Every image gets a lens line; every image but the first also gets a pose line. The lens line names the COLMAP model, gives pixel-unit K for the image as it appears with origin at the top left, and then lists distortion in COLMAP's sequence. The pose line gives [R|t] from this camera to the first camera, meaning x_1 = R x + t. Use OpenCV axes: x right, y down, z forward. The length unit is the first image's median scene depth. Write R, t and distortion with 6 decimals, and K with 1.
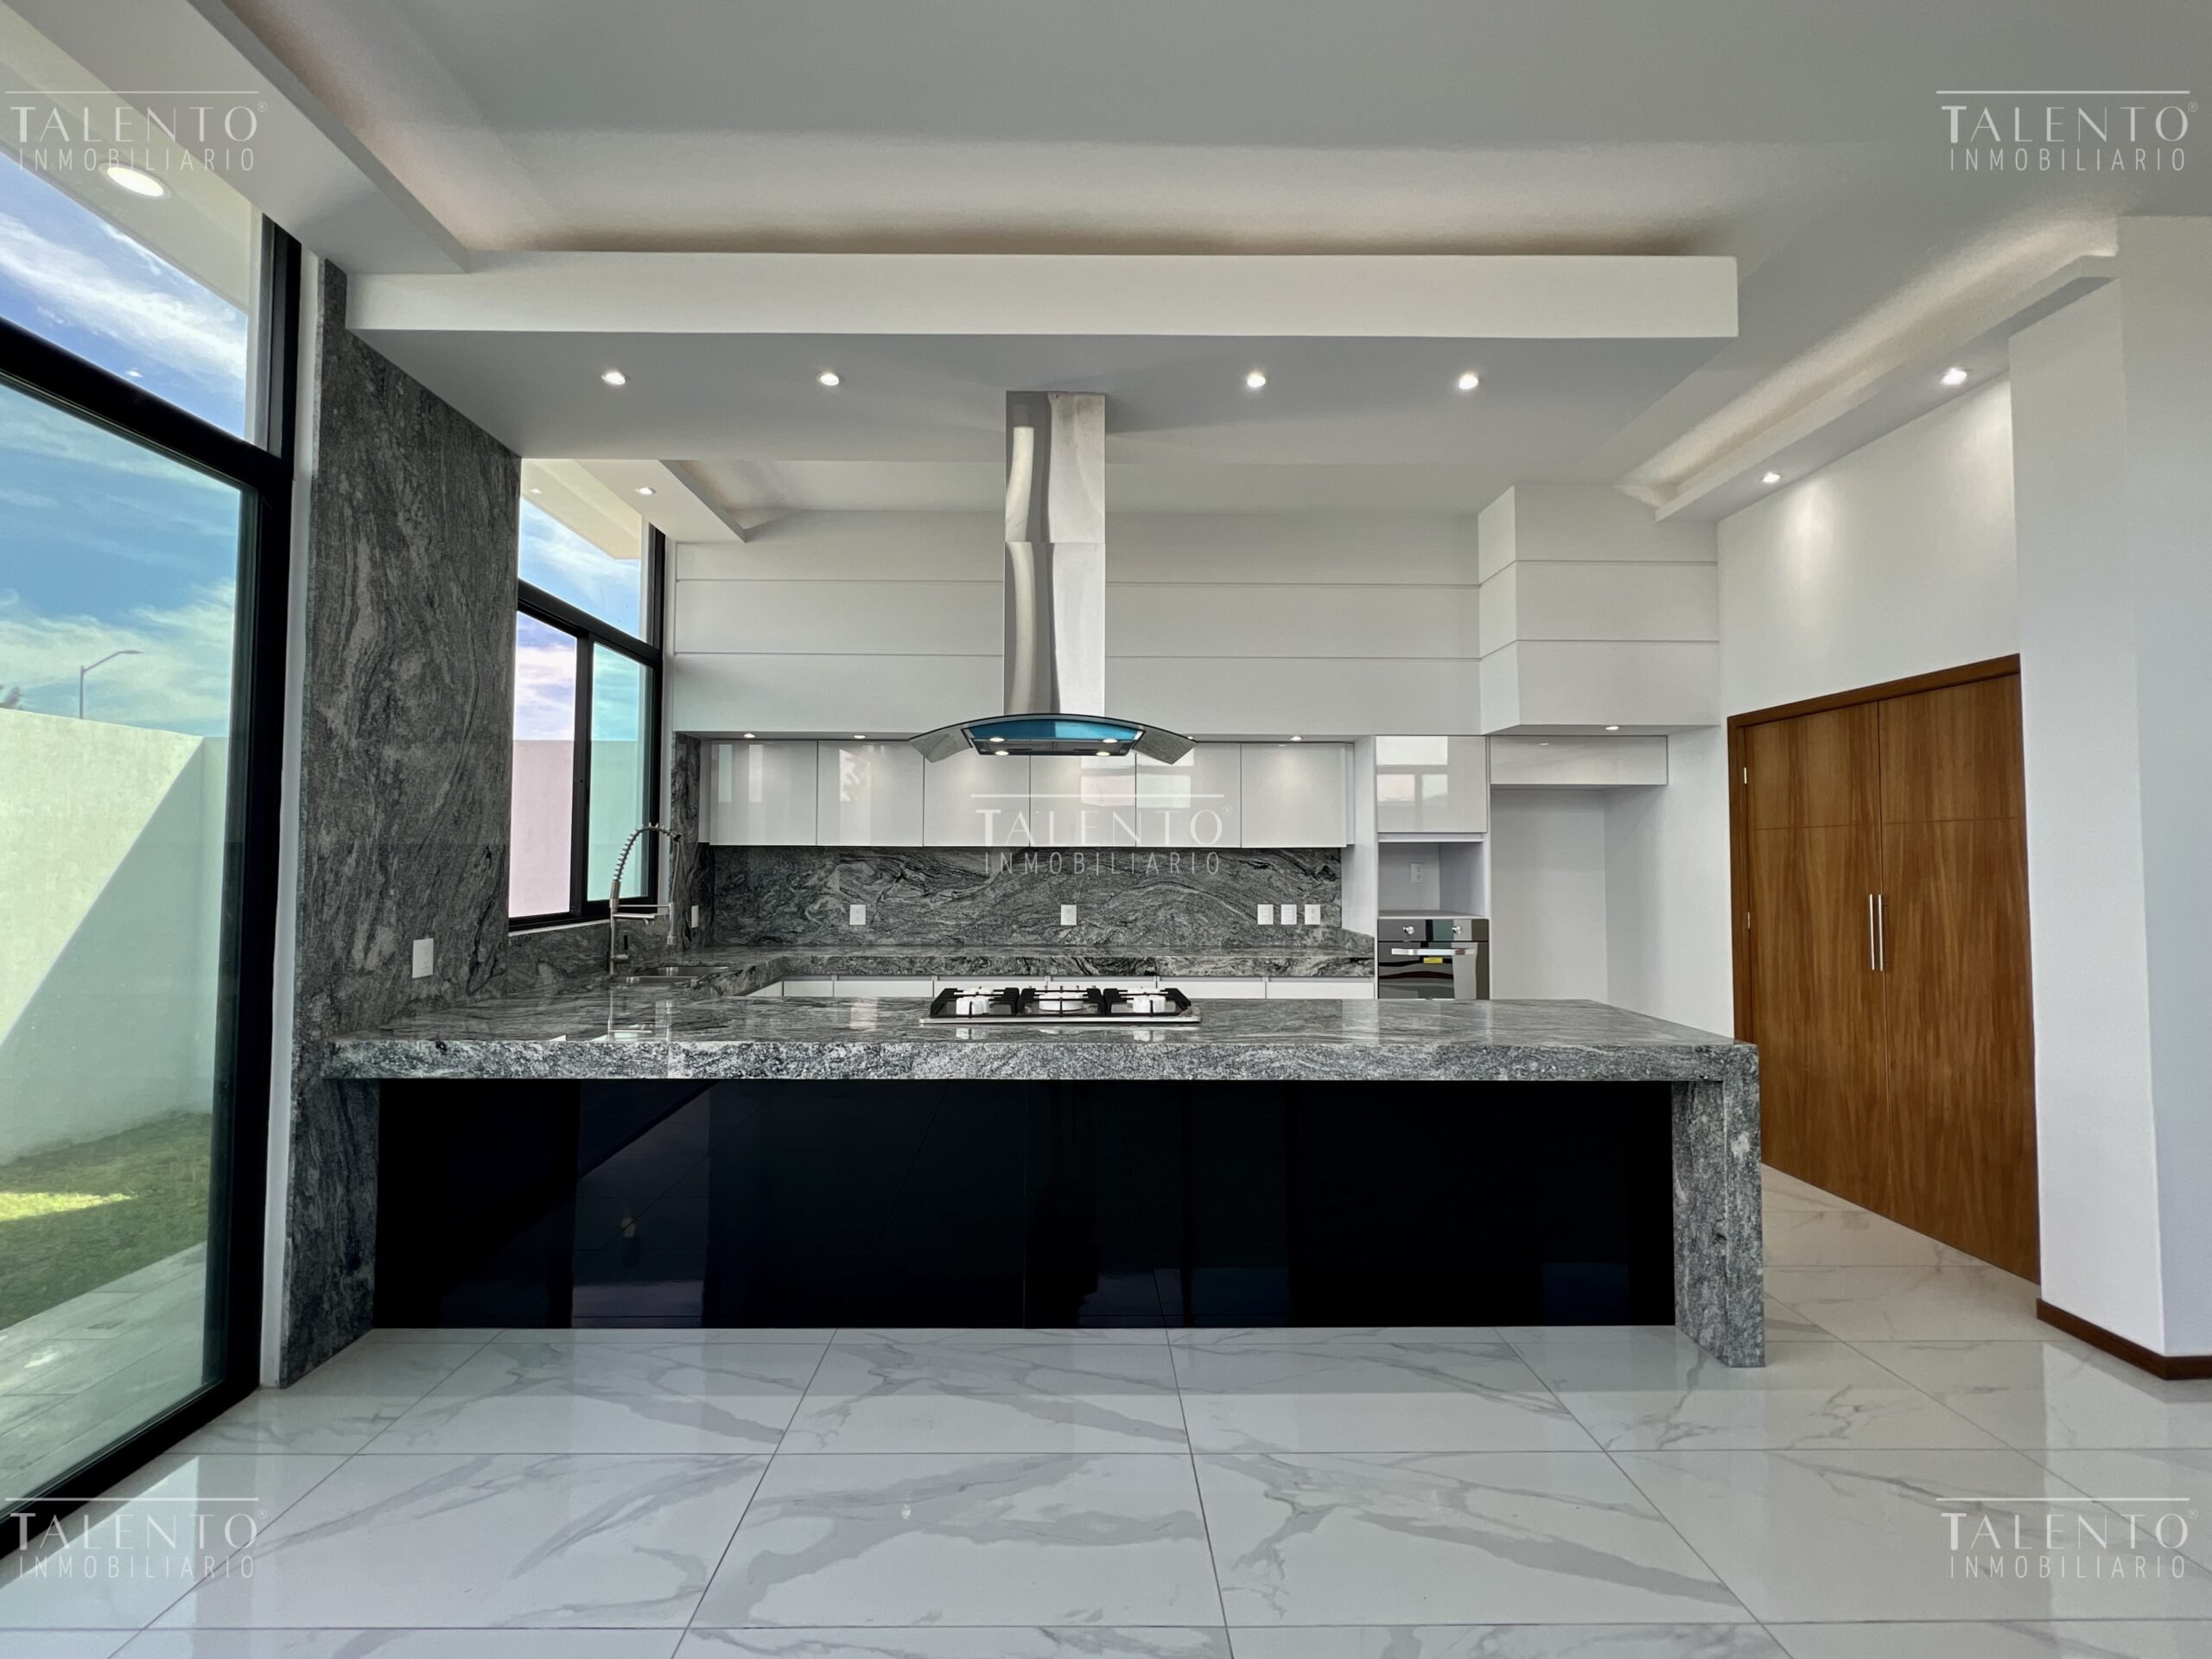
lens RADIAL K [[893.5, 0, 1116.8], [0, 893.5, 829.9], [0, 0, 1]] dist [-0.002553, 0.000588]
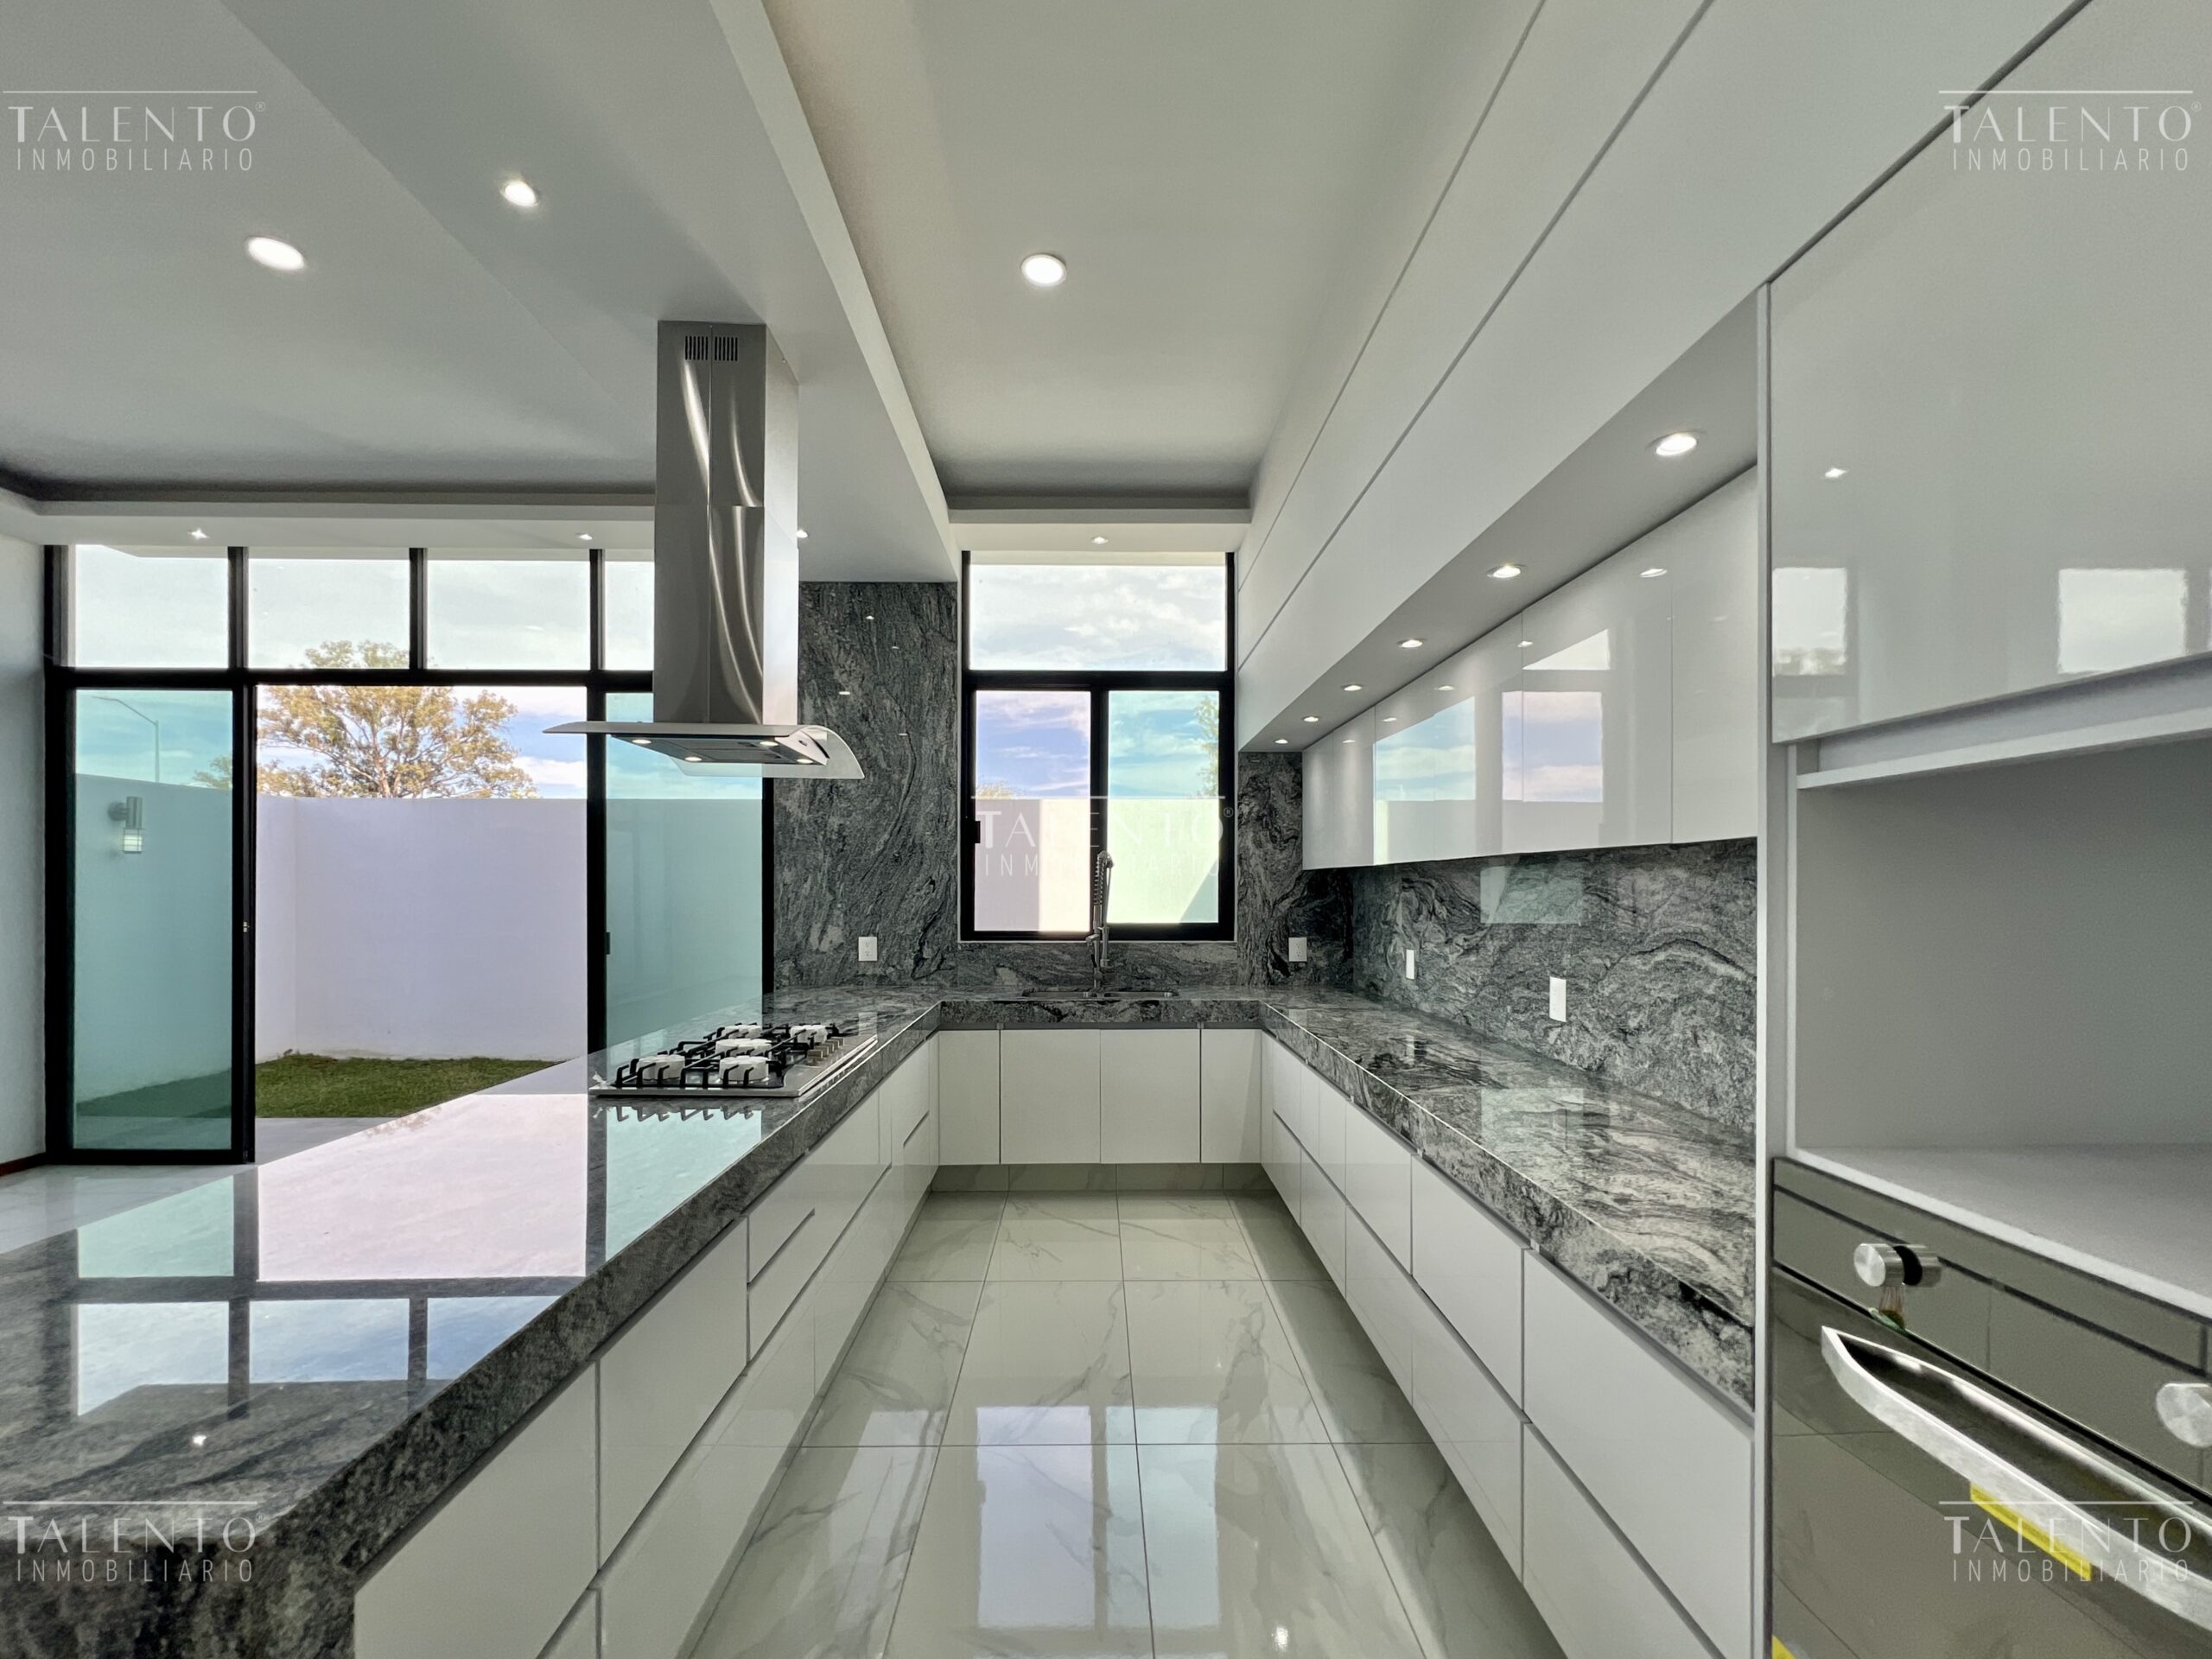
lens RADIAL K [[979.9, 0, 1121.5], [0, 979.9, 890.8], [0, 0, 1]] dist [0.005316, 0.000461]
pose [[-0.021483, 0.000727, -0.999769, 0.910384], [0.031145, 0.999515, 0.000057, 0.055598], [0.999284, -0.031136, -0.021495, 1.468166]]
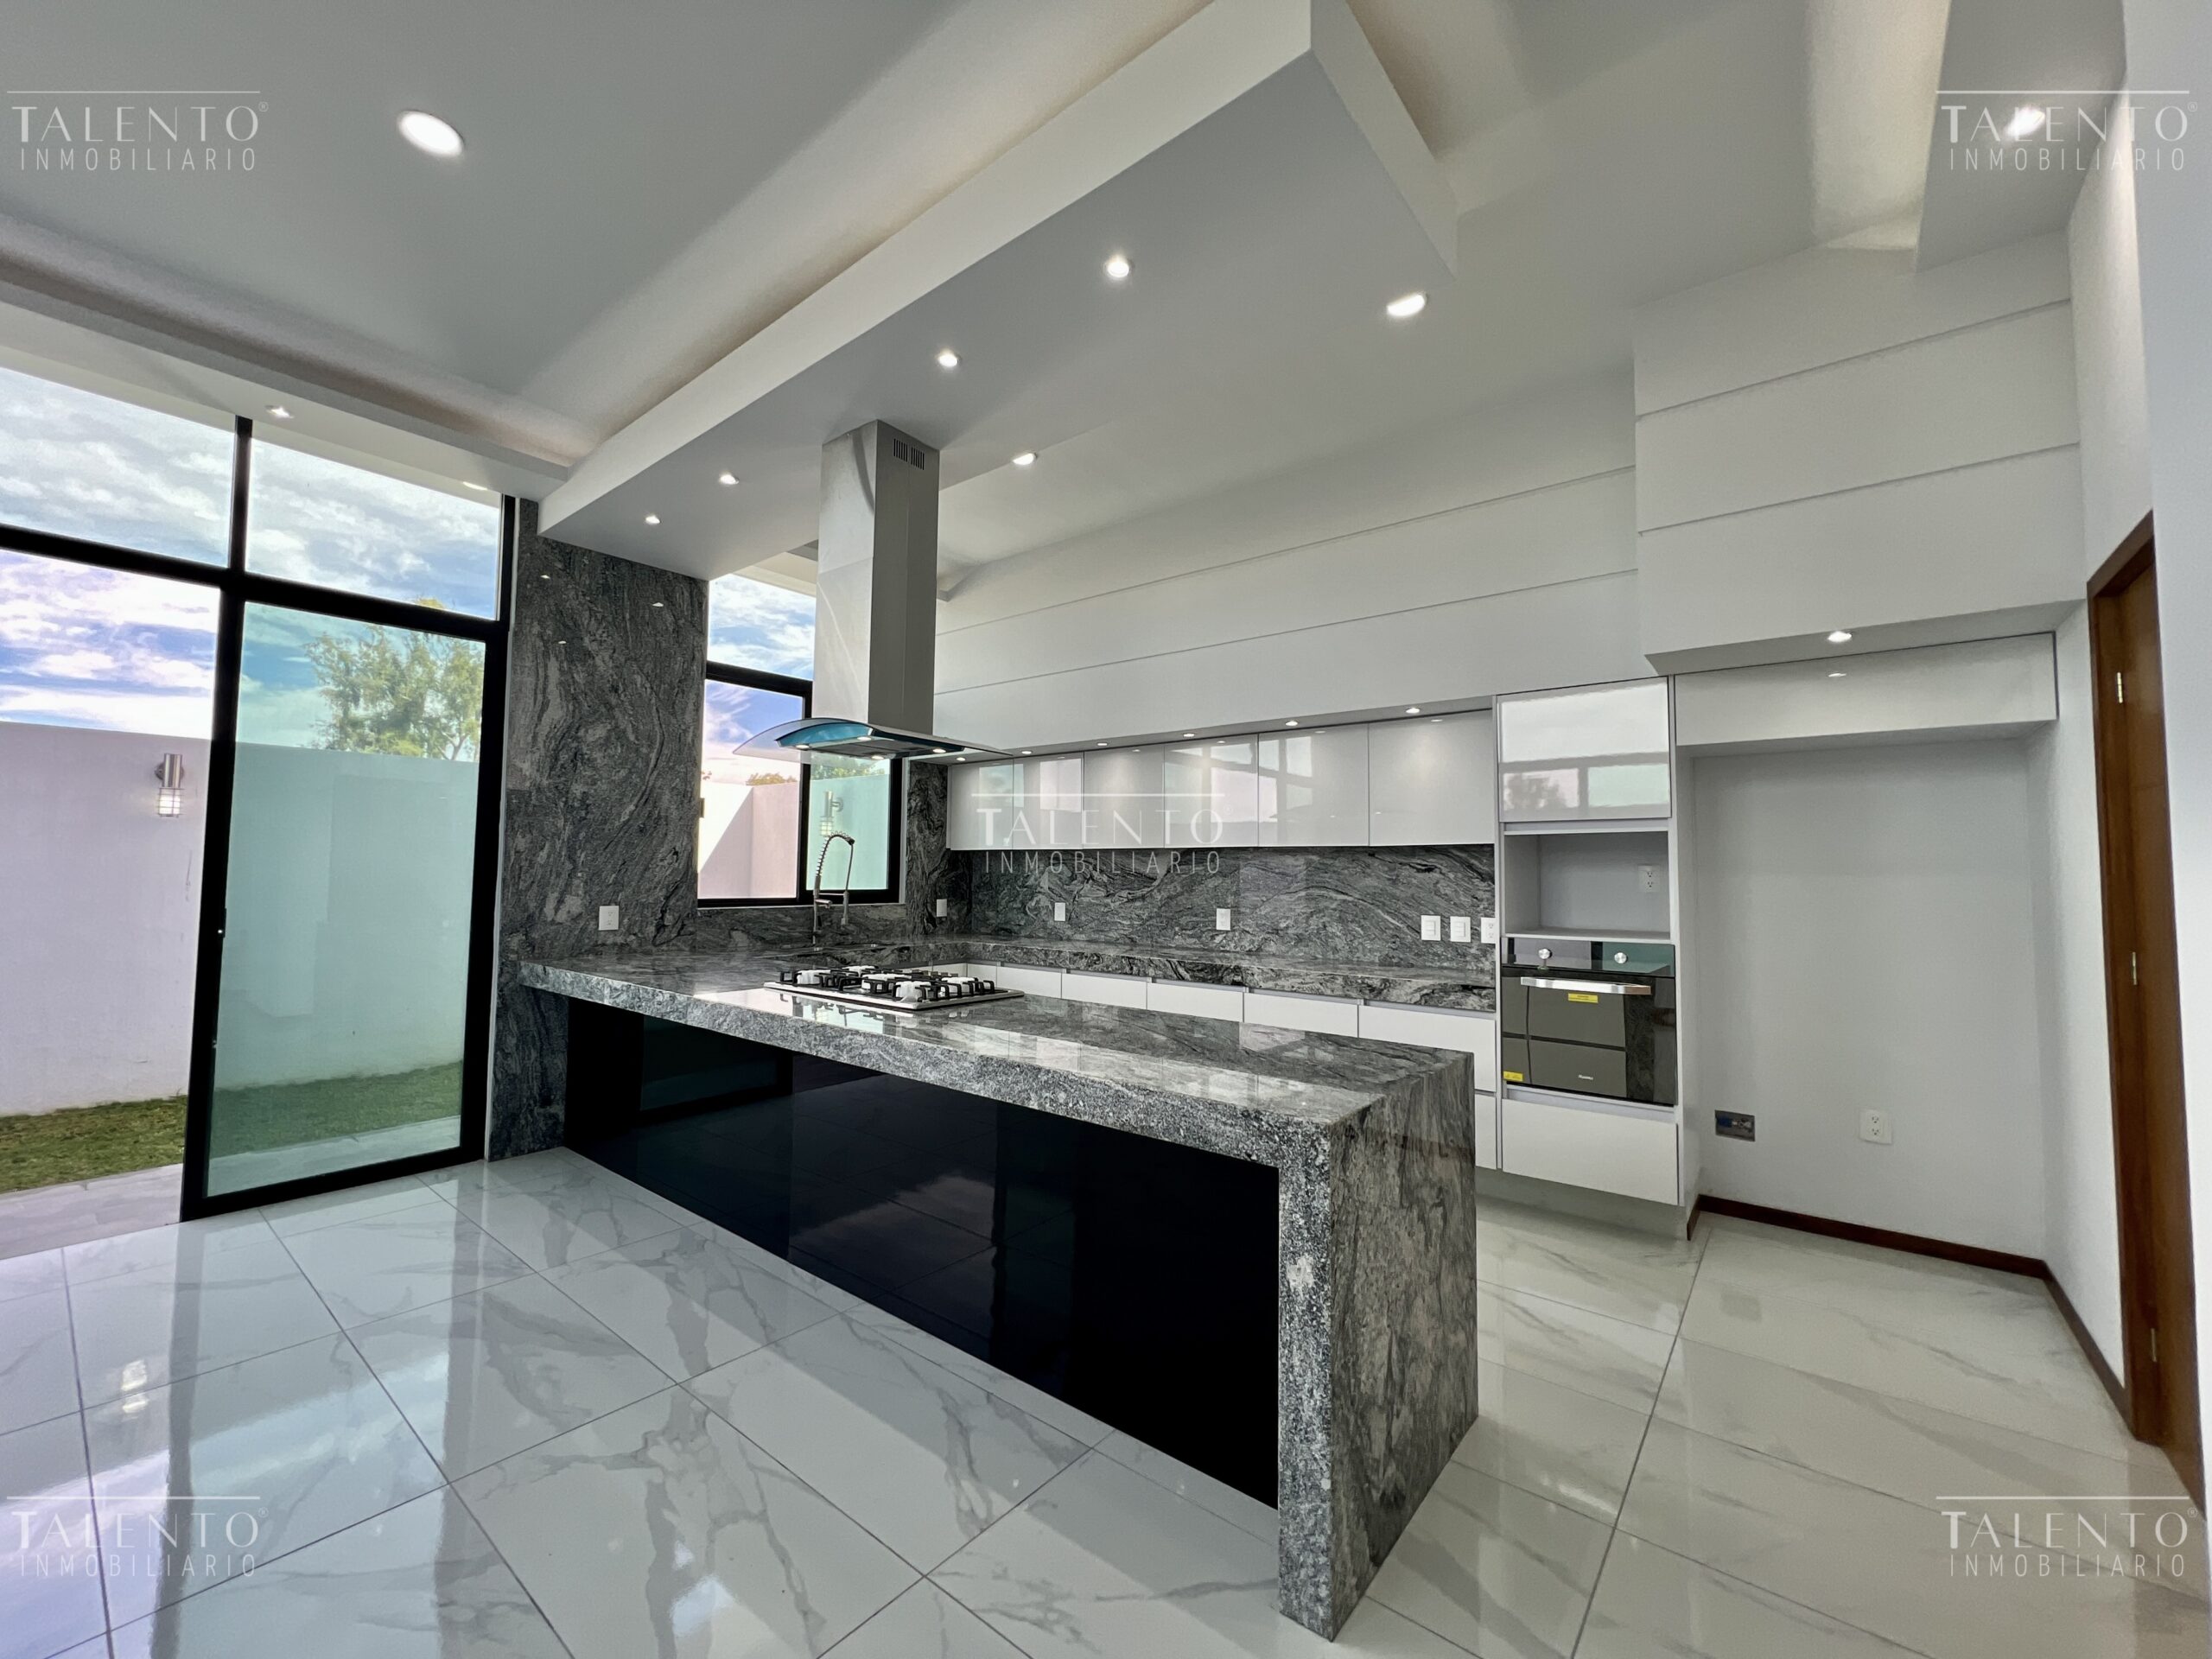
lens RADIAL K [[893.5, 0, 1150.1], [0, 893.5, 829.7], [0, 0, 1]] dist [-0.002553, 0.000588]
pose [[0.774253, -0.026943, -0.632302, 0.936211], [0.013871, 0.999576, -0.025607, 0.042160], [0.632724, 0.011056, 0.774299, 0.385776]]
